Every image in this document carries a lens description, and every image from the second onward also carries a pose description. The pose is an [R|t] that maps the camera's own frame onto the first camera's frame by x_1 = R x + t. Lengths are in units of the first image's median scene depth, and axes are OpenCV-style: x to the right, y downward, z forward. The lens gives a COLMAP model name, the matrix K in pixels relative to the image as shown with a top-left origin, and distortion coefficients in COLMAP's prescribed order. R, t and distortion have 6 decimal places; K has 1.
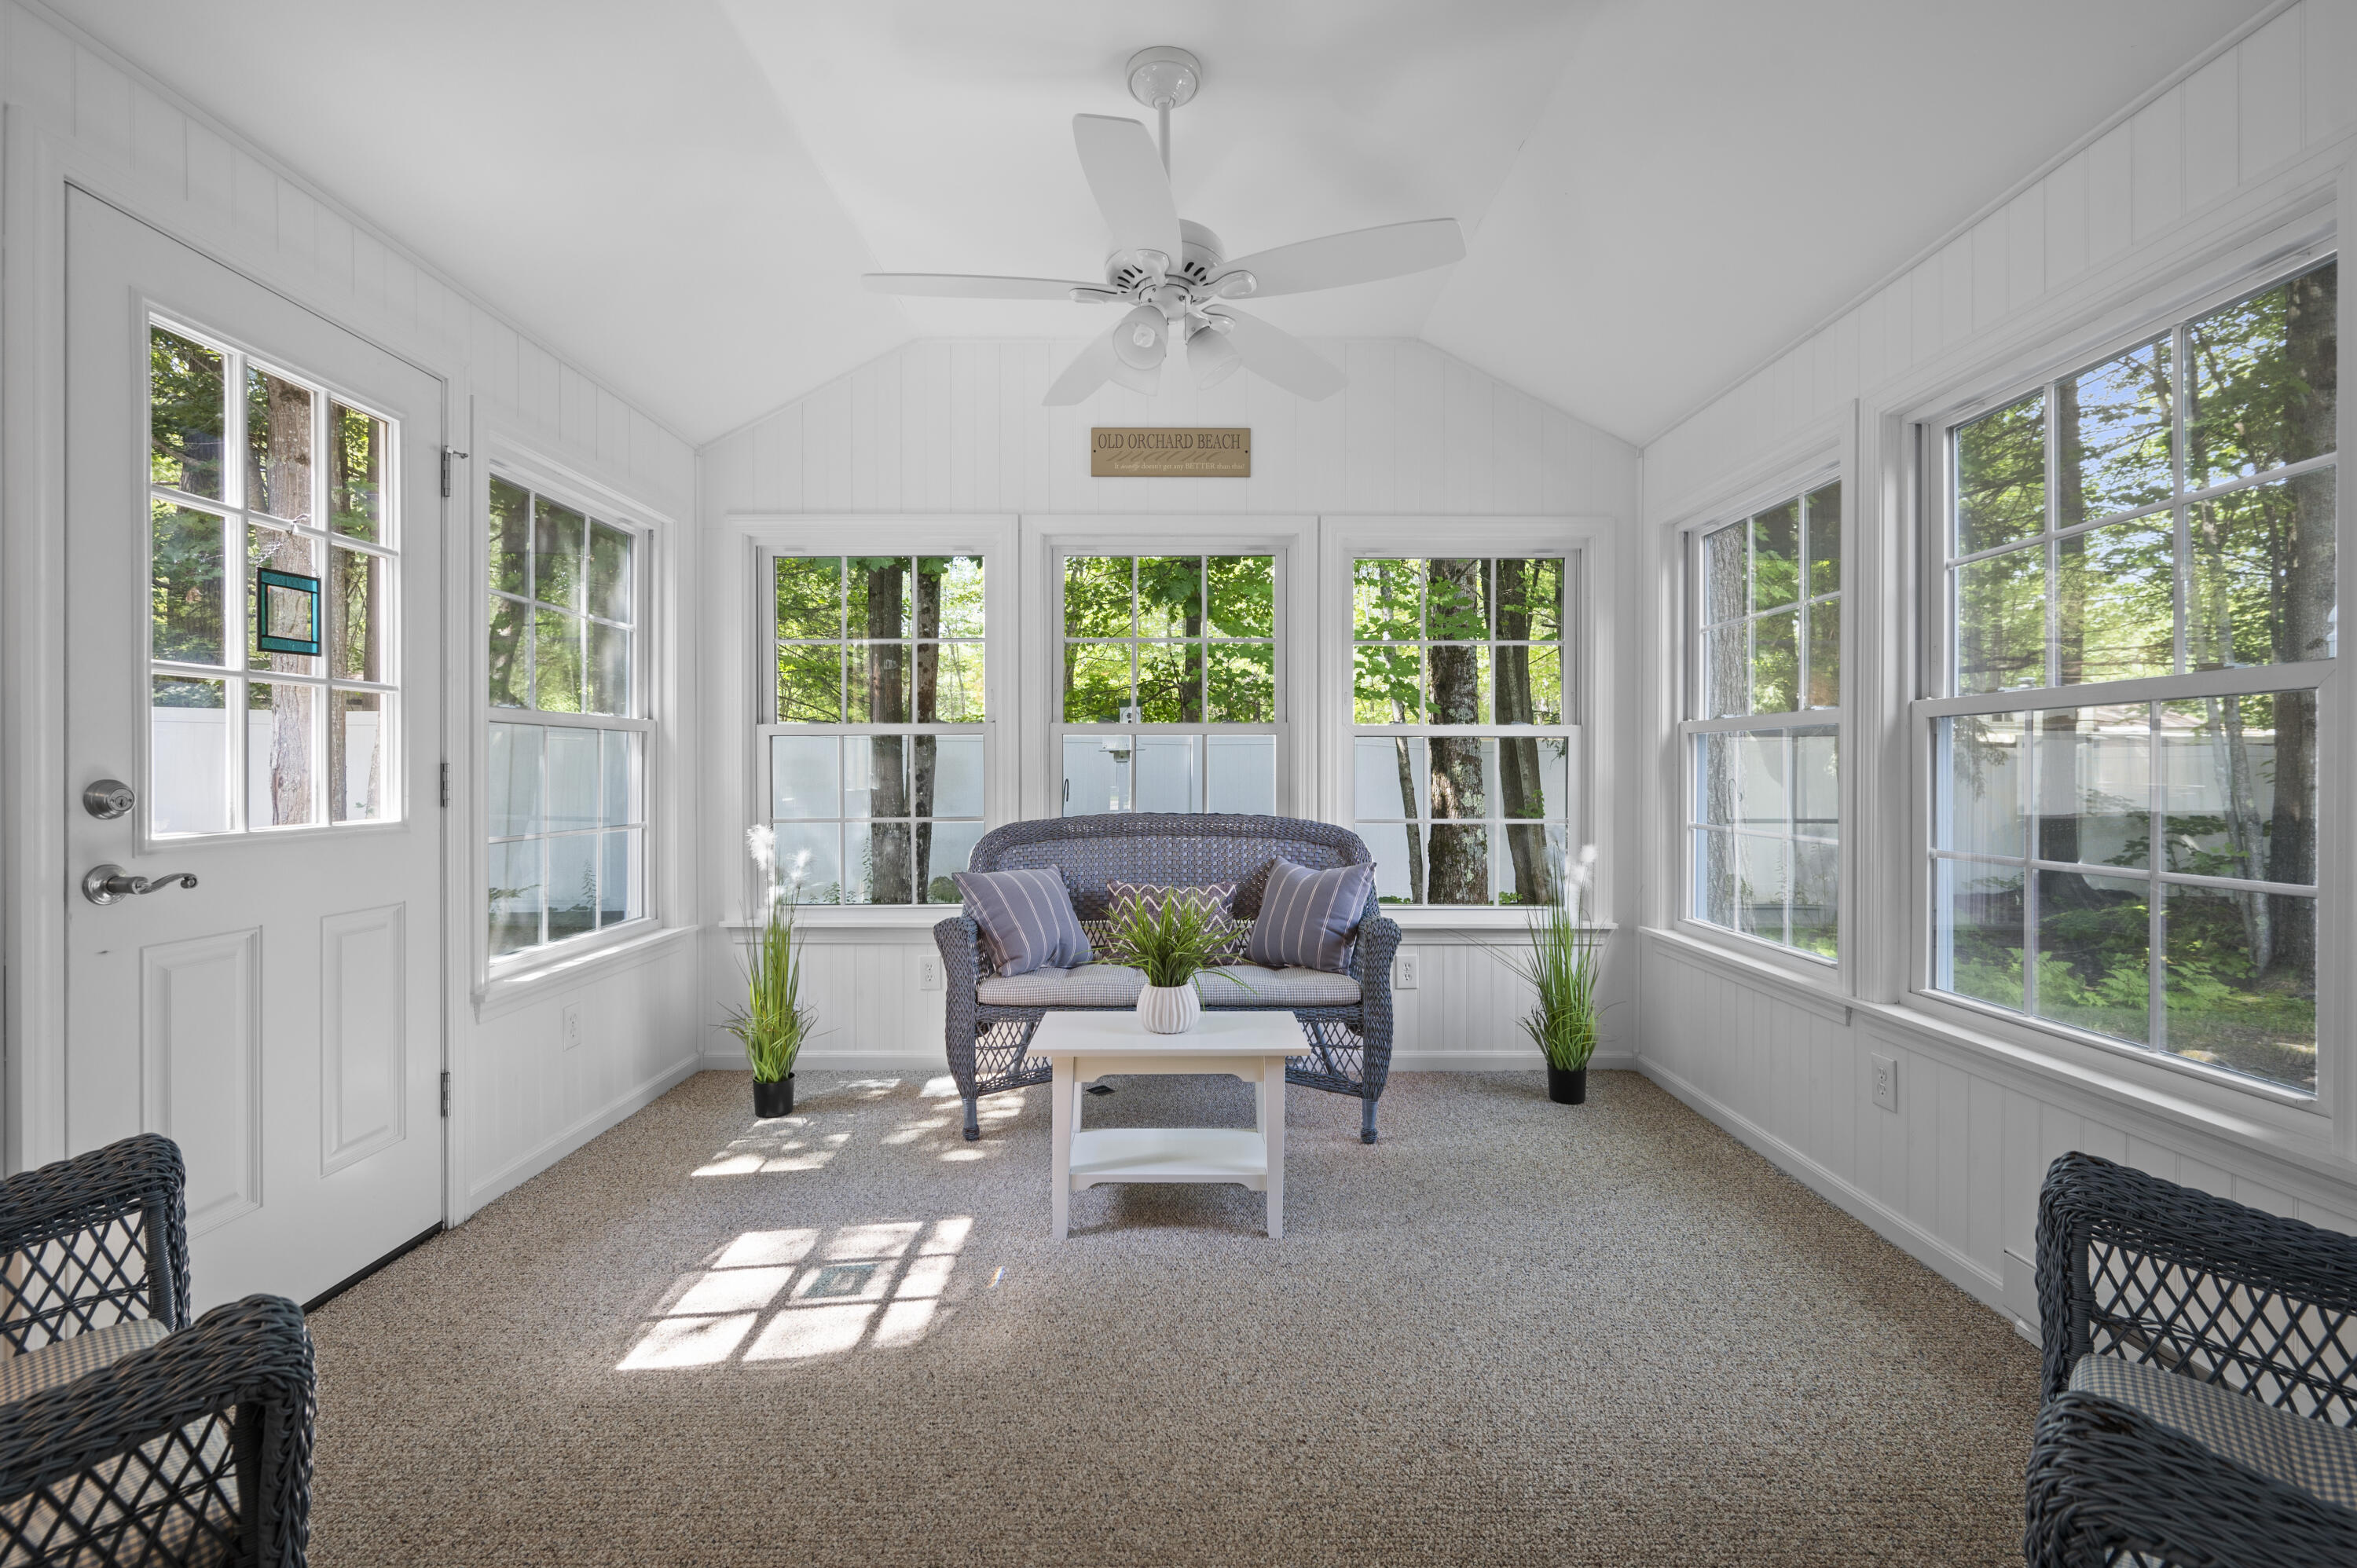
lens RADIAL K [[992.8, 0, 1171.7], [0, 992.8, 772.7], [0, 0, 1]] dist [0.001883, -0.000317]
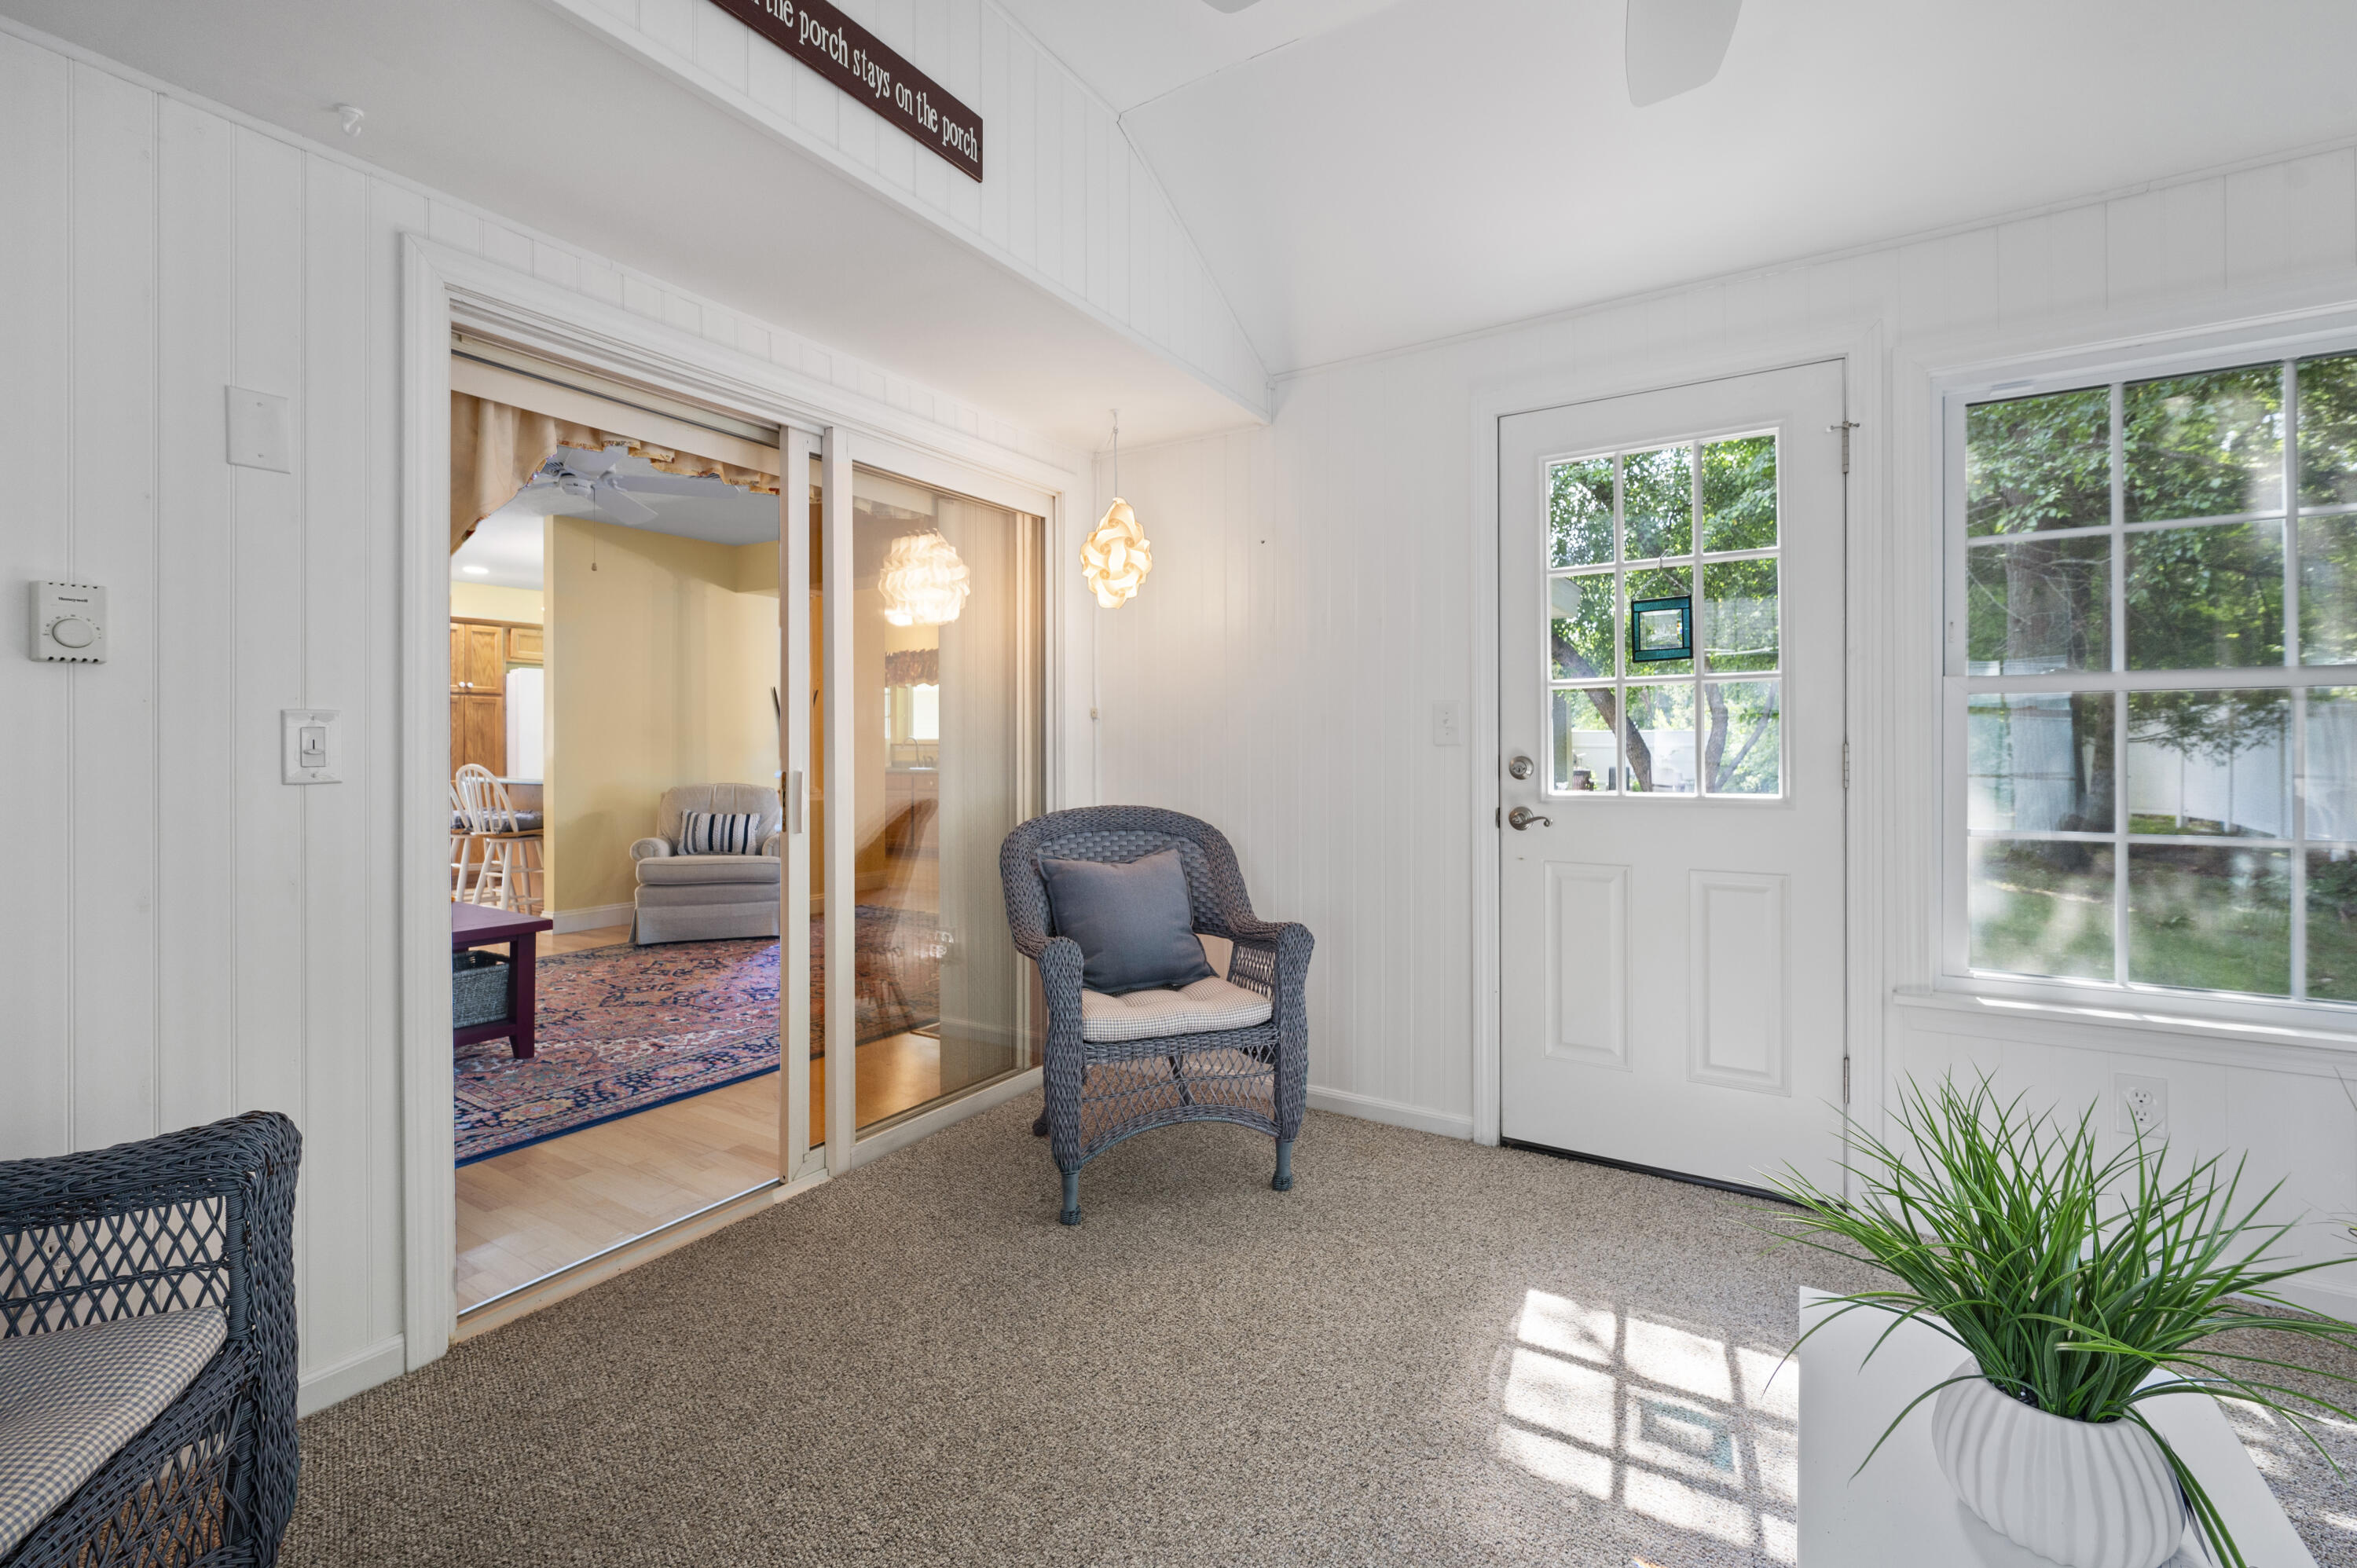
lens RADIAL K [[992.8, 0, 1156.1], [0, 992.8, 747.1], [0, 0, 1]] dist [0.001883, -0.000317]
pose [[-0.525862, -0.000890, -0.850570, 0.543564], [0.000168, 0.999999, -0.001150, -0.005257], [0.850570, -0.000747, -0.525861, 1.111041]]
